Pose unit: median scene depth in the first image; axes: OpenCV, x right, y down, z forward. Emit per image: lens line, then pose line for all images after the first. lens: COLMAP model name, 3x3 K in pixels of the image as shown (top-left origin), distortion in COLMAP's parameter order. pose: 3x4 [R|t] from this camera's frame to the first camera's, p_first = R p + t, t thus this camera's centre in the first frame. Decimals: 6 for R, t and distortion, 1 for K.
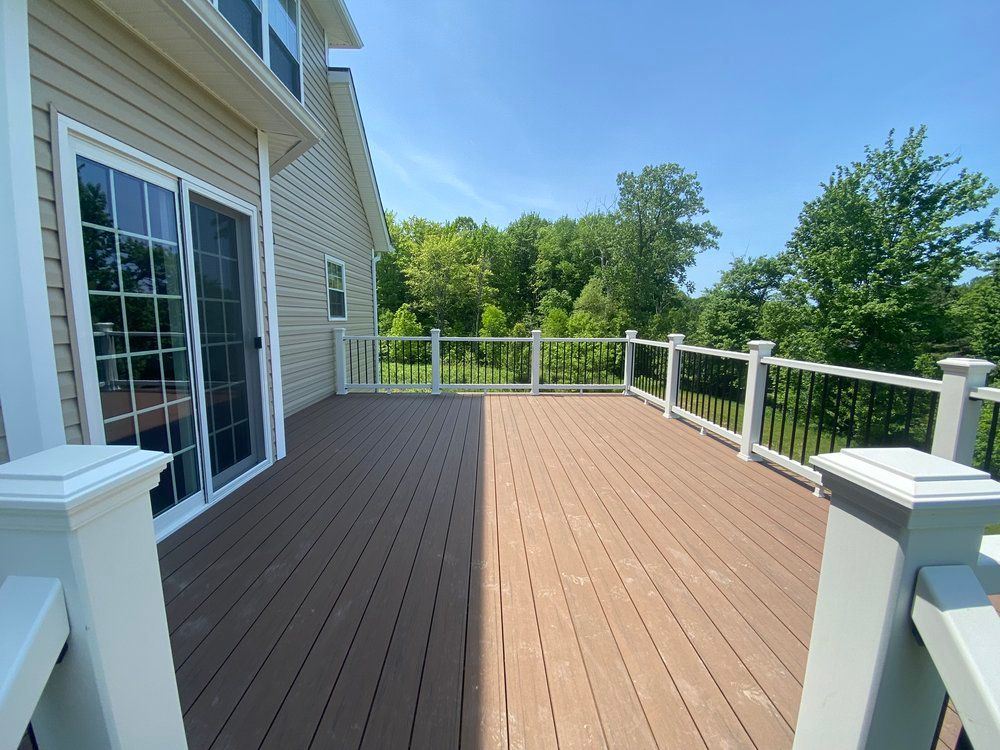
lens RADIAL K [[403.0, 0, 500.0], [0, 403.0, 375.0], [0, 0, 1]] dist [0.002291, -0.031906]
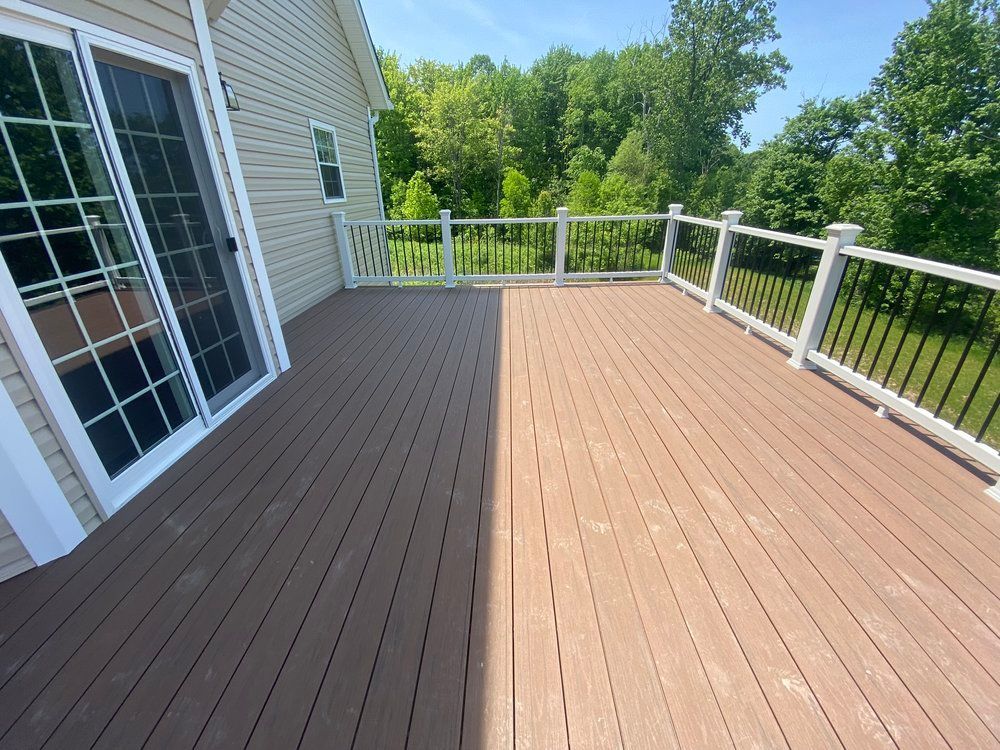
lens RADIAL K [[403.4, 0, 500.0], [0, 403.4, 375.0], [0, 0, 1]] dist [-0.003164, -0.013978]
pose [[0.998111, -0.003216, -0.061353, 0.014654], [0.021352, 0.954535, 0.297332, -0.045234], [0.057608, -0.298080, 0.952801, 0.109171]]
